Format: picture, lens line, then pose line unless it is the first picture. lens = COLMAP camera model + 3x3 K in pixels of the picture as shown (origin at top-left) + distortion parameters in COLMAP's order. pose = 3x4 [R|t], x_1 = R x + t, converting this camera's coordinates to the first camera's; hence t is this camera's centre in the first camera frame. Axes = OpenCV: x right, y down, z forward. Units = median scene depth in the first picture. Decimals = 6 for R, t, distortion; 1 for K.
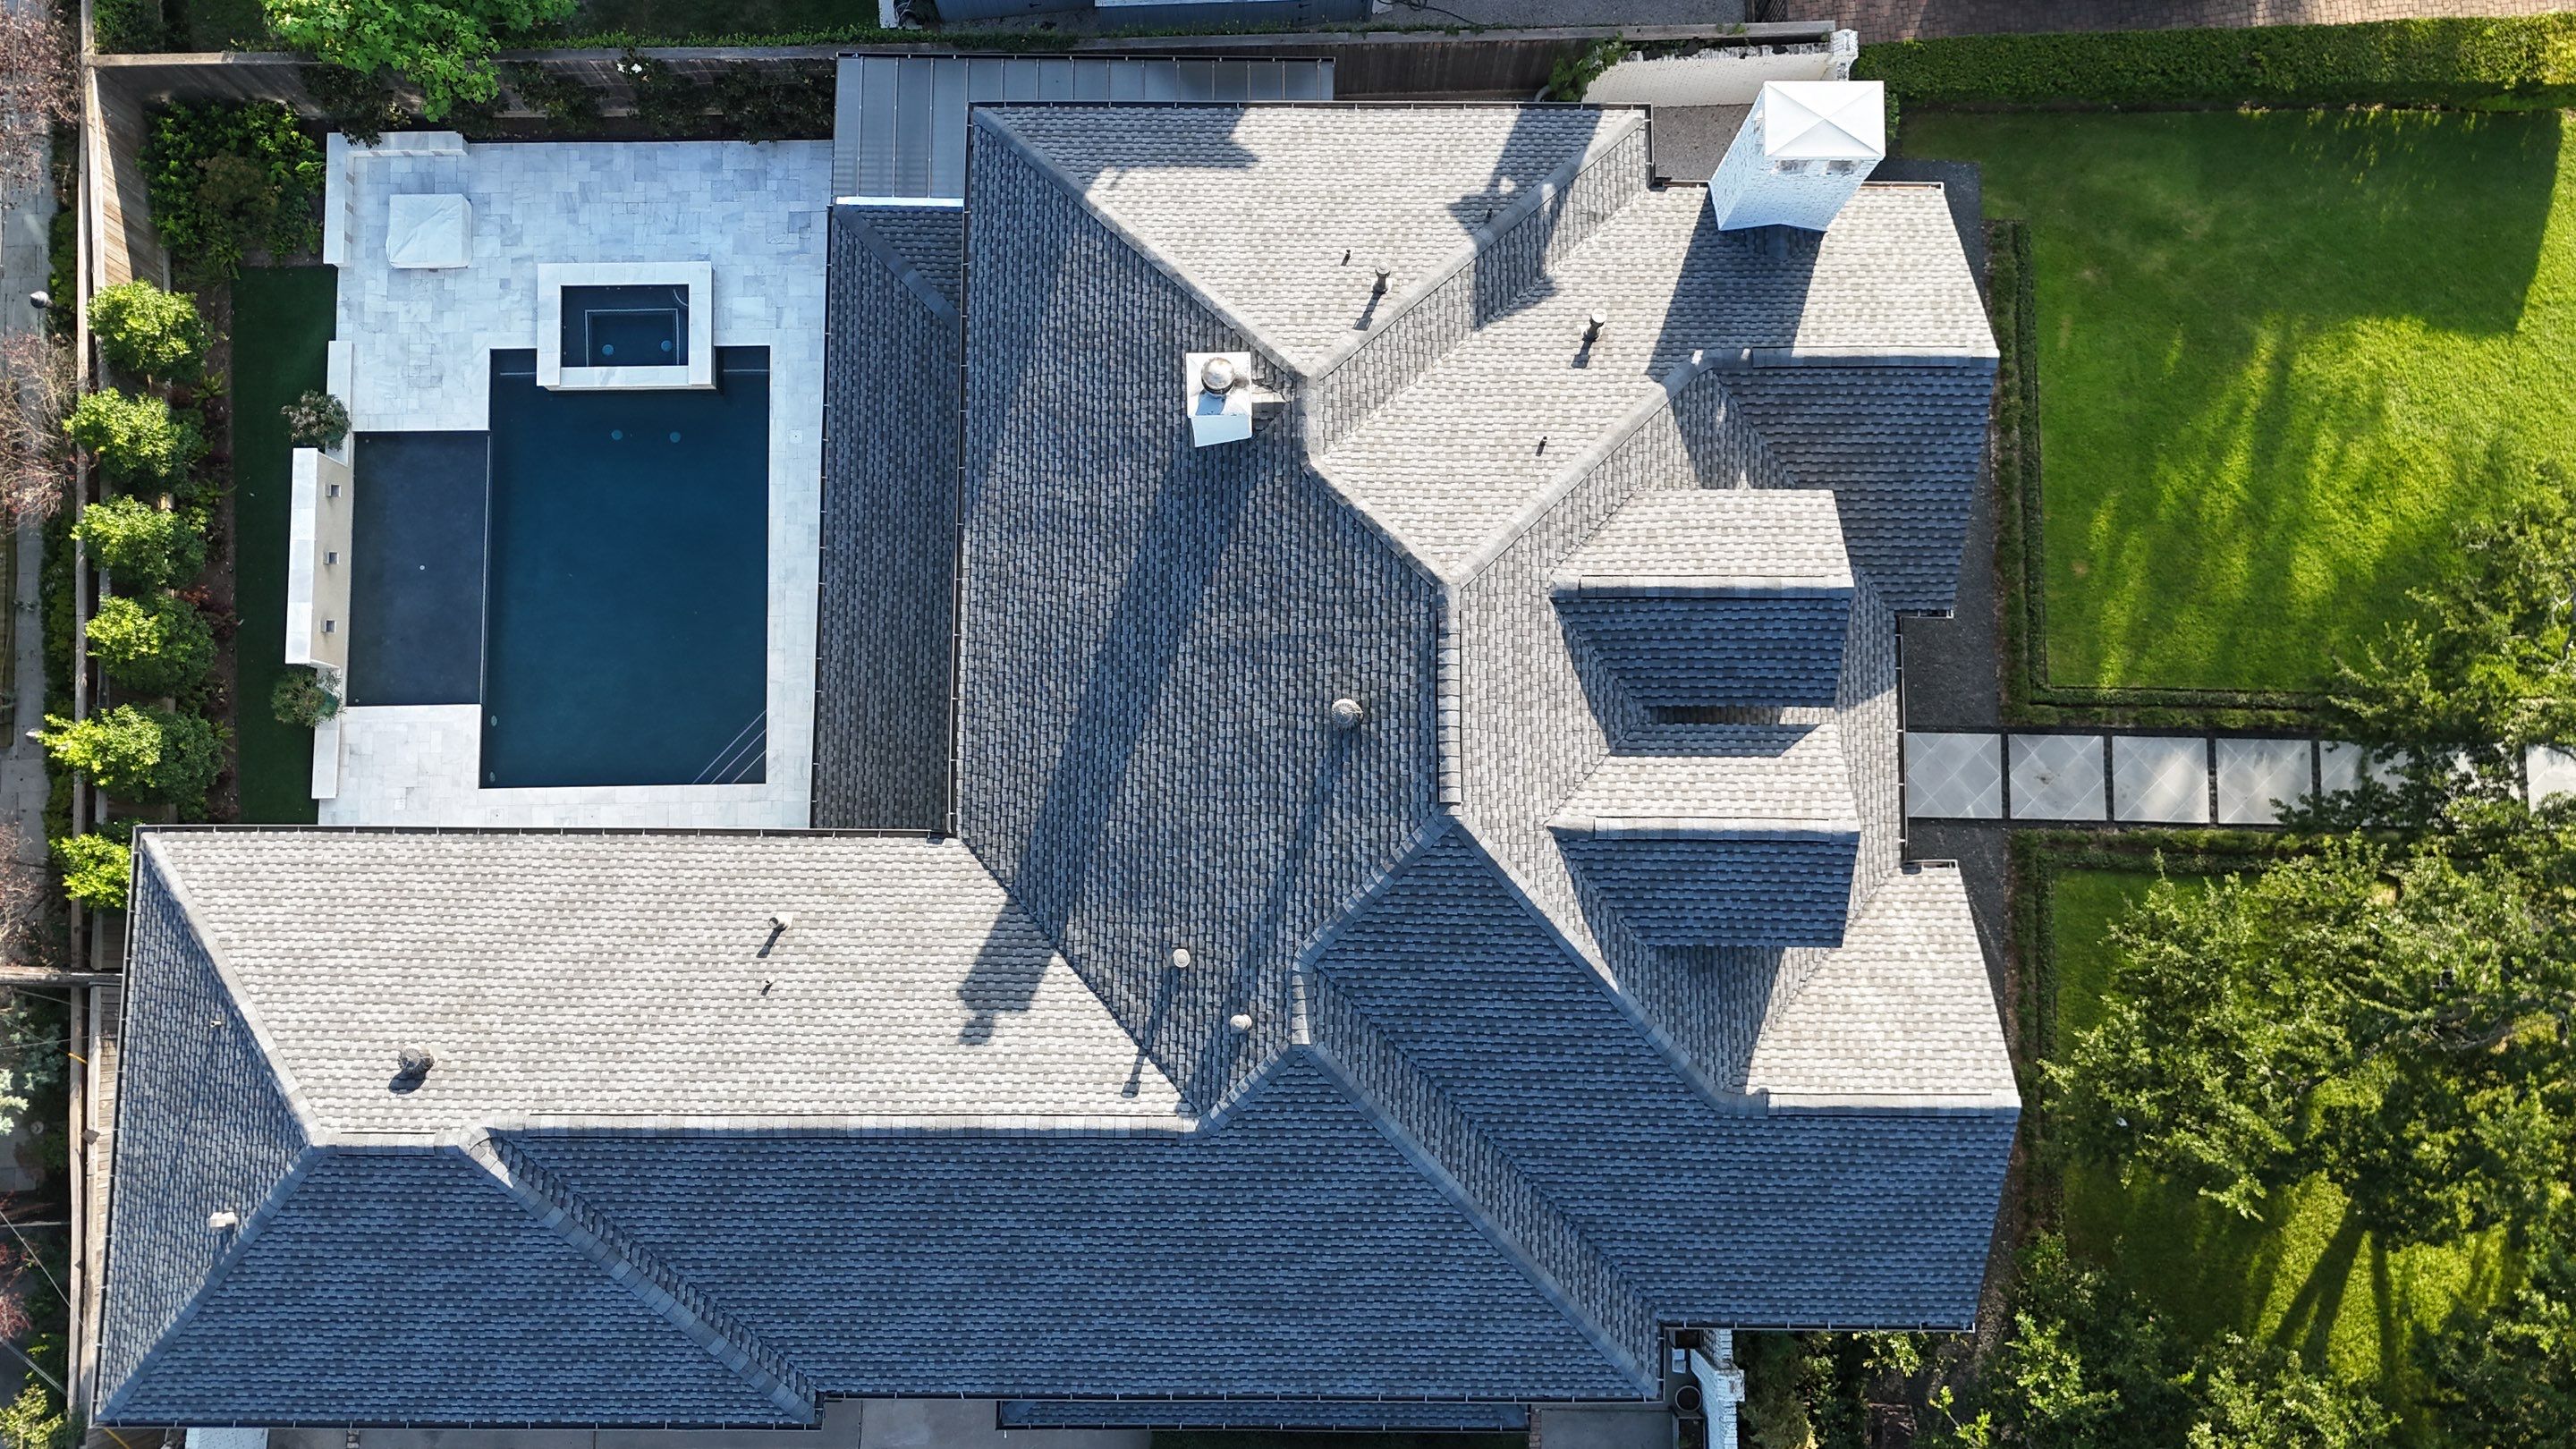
lens RADIAL K [[1900.2, 0, 1284.6], [0, 1900.2, 728.3], [0, 0, 1]] dist [0.069215, -0.067005]
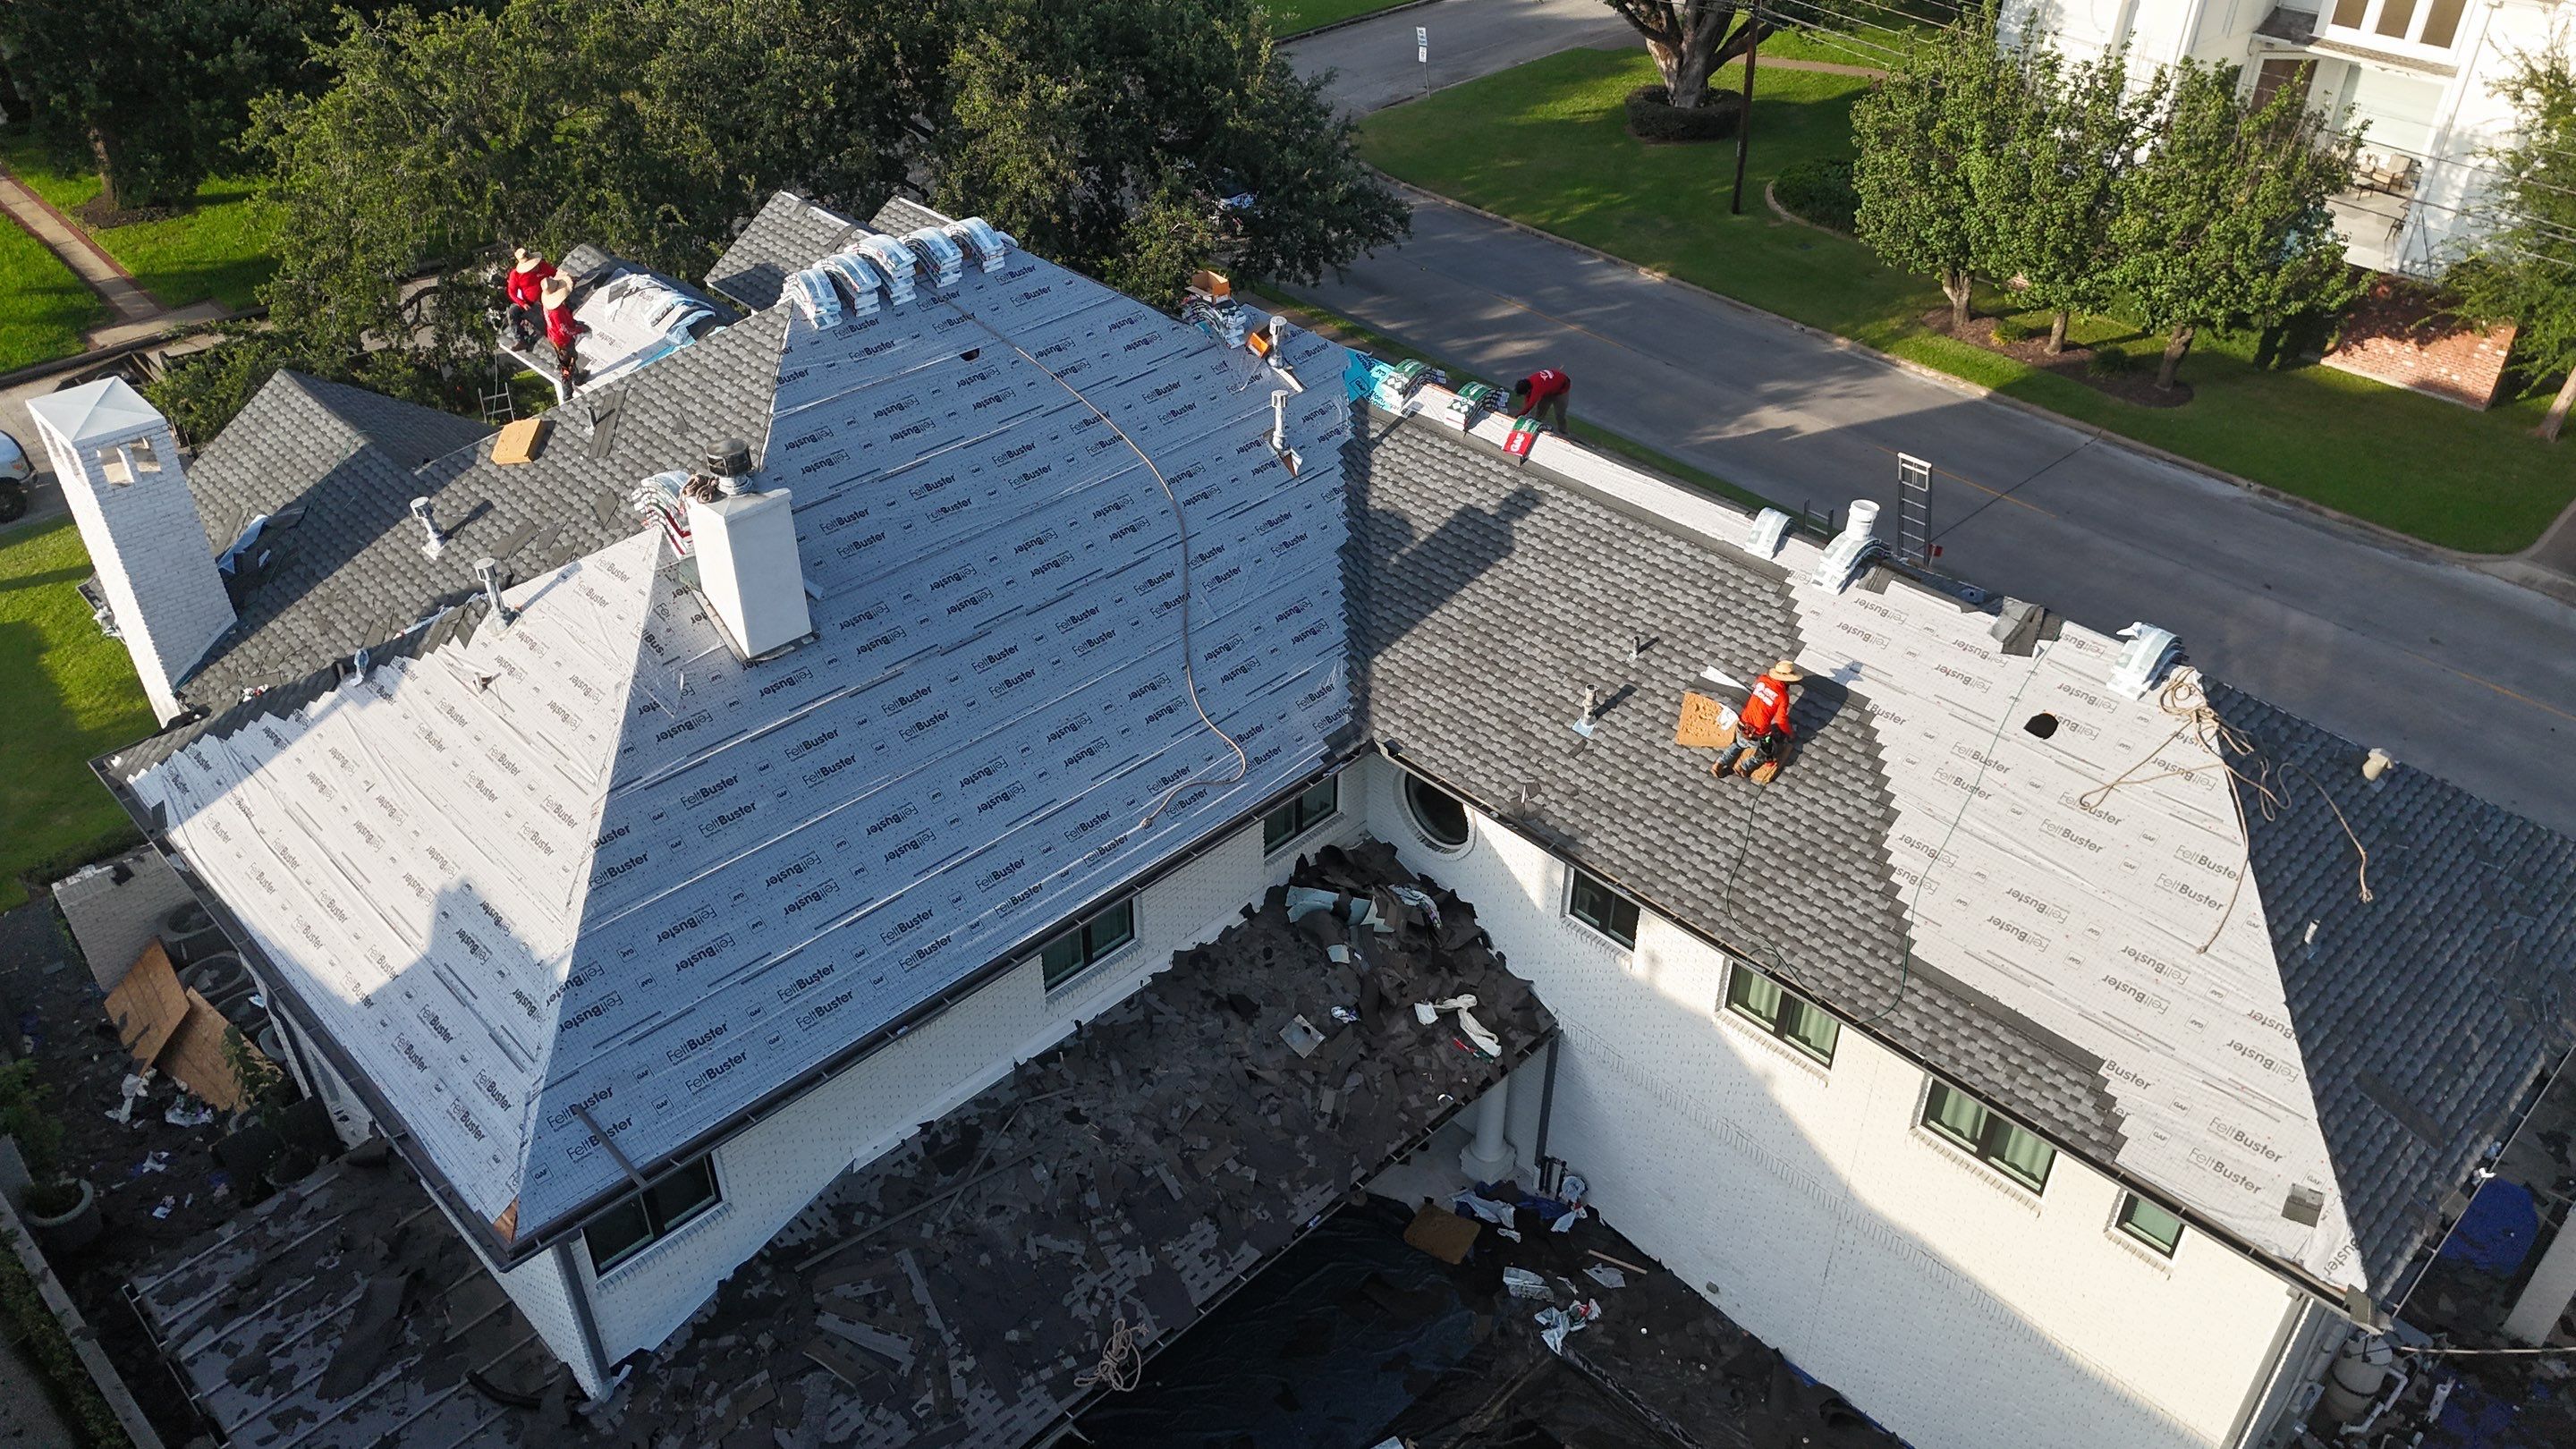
lens RADIAL K [[1900.2, 0, 1285.2], [0, 1900.2, 716.1], [0, 0, 1]] dist [0.069215, -0.067005]
pose [[-0.704889, -0.406792, 0.581078, -0.666726], [0.705641, -0.318854, 0.632774, -0.525984], [-0.072128, 0.856068, 0.511806, 0.604311]]
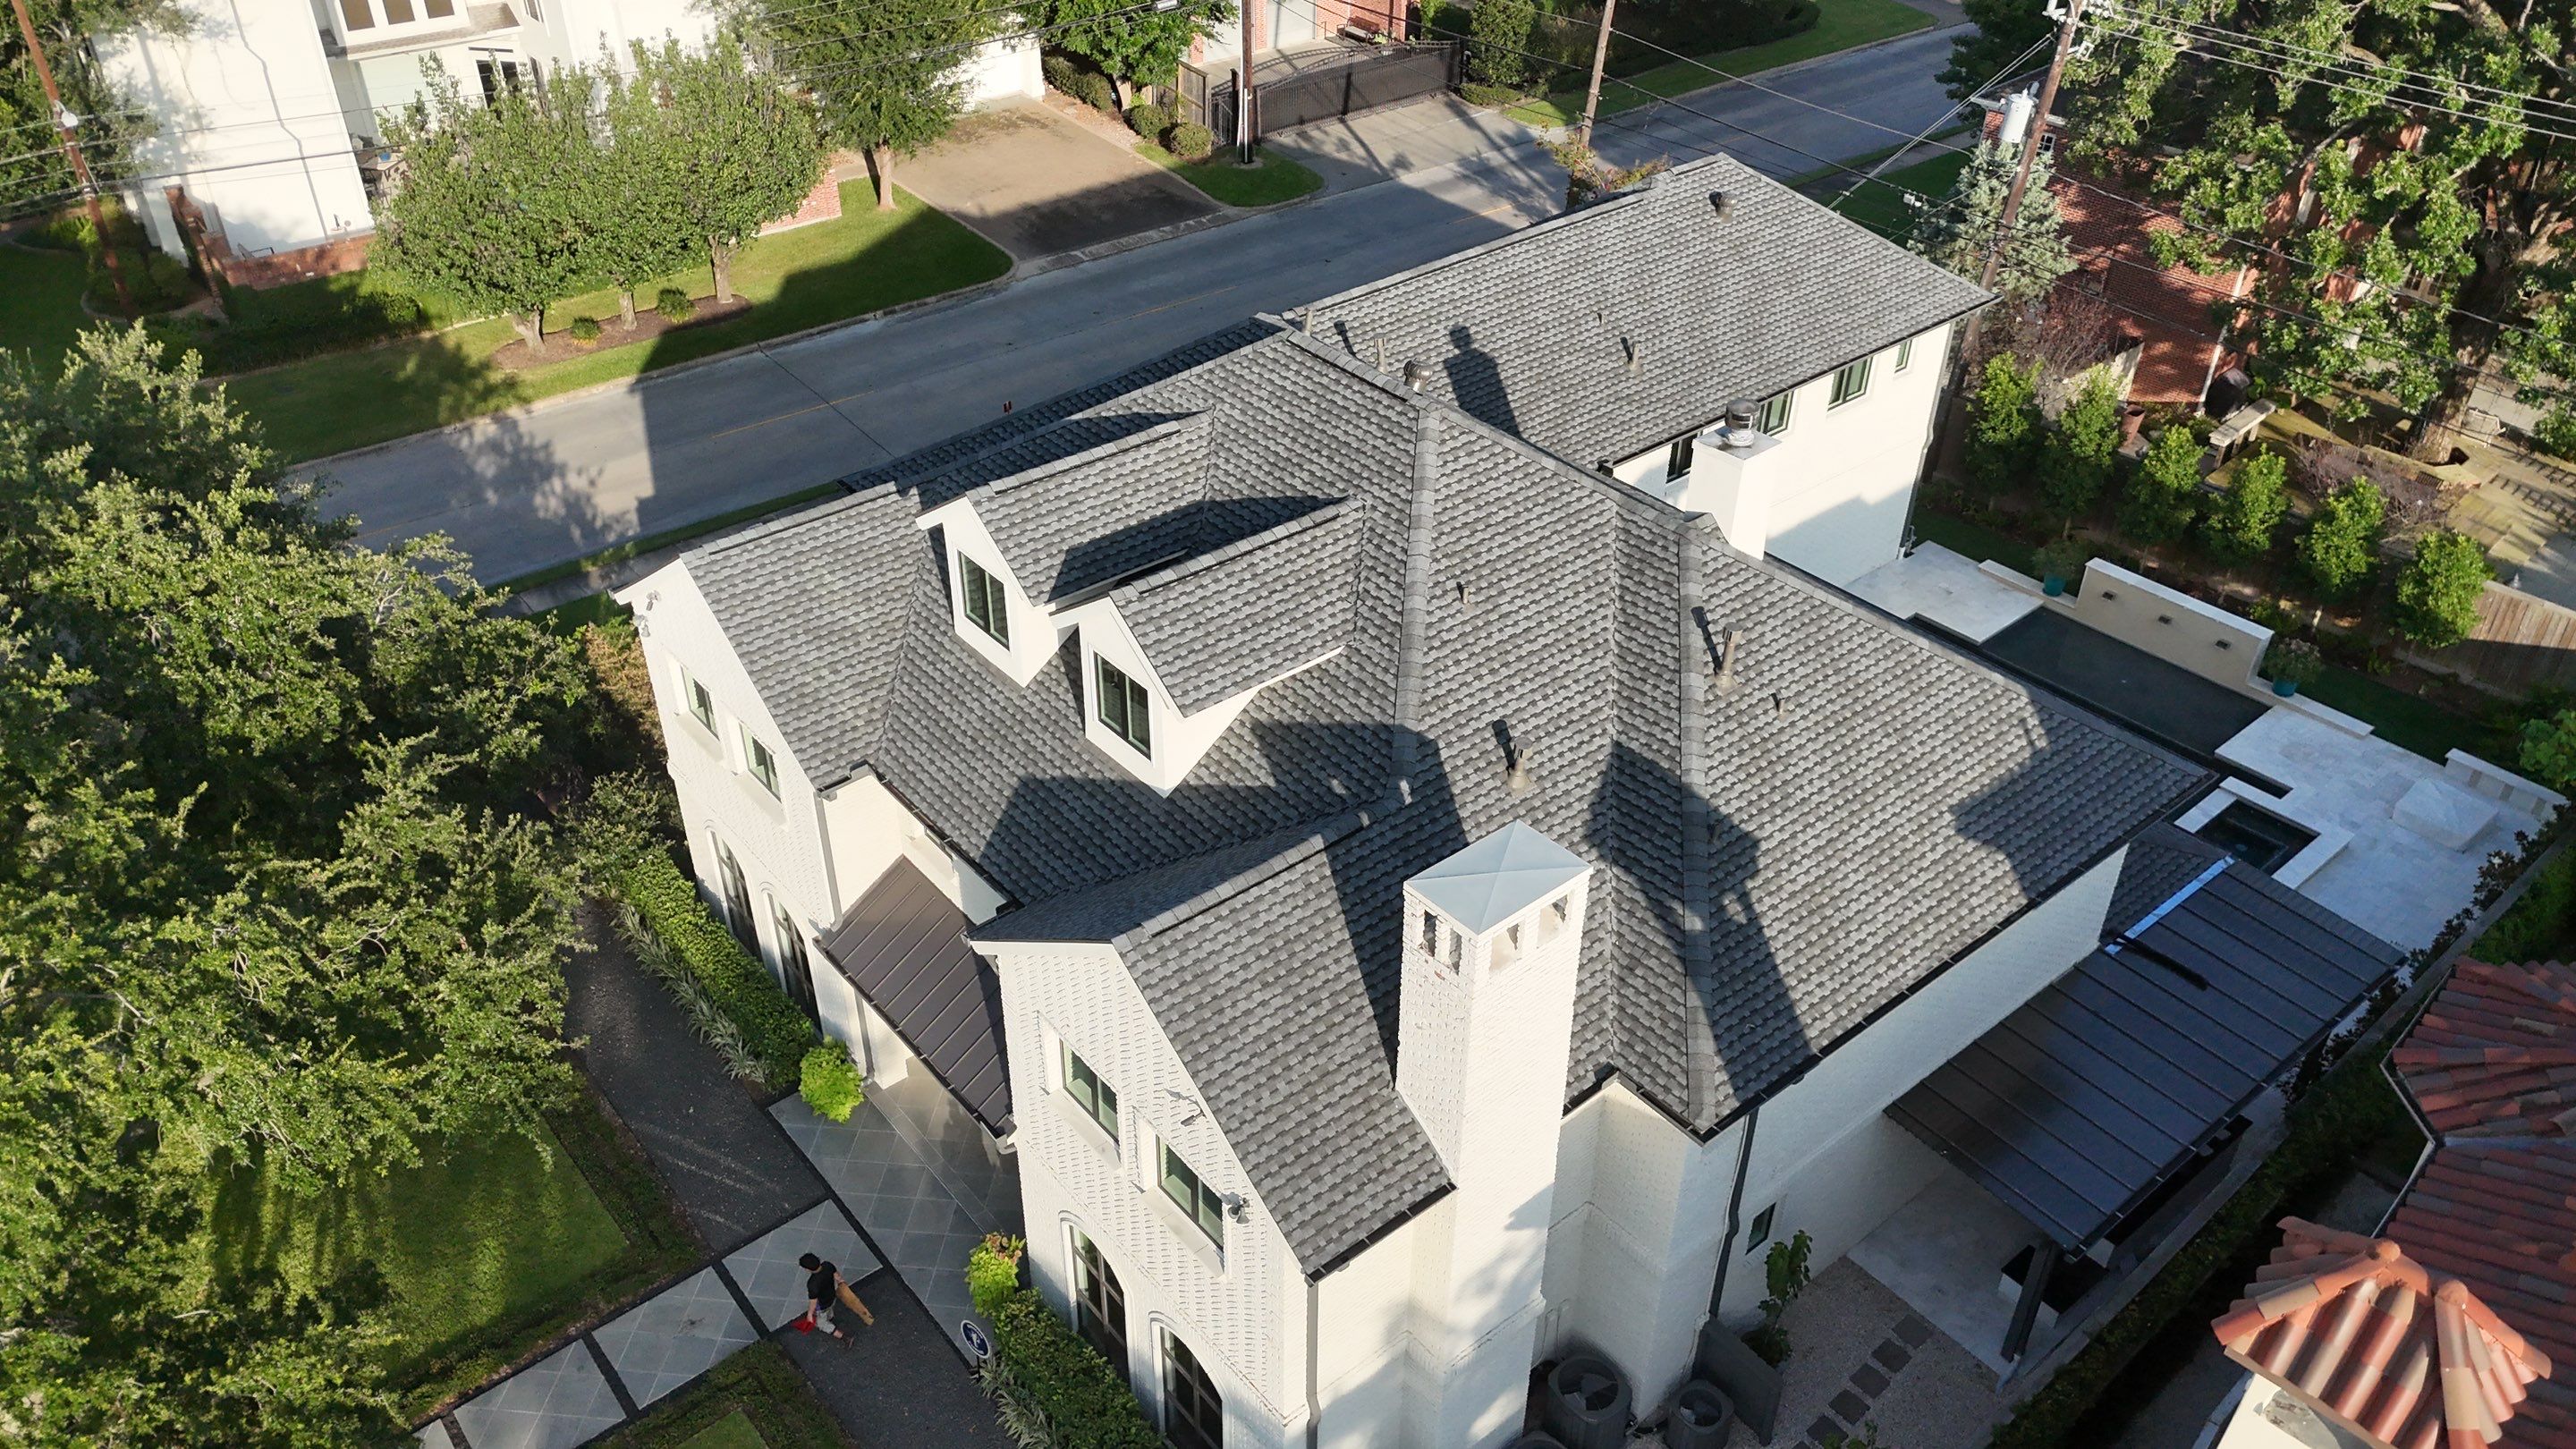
lens RADIAL K [[1900.2, 0, 1278.2], [0, 1900.2, 726.7], [0, 0, 1]] dist [0.069215, -0.067005]
pose [[-0.769638, 0.371841, -0.519029, 0.681980], [-0.634991, -0.360900, 0.683036, -0.718414], [0.066663, 0.855269, 0.513878, 0.555398]]
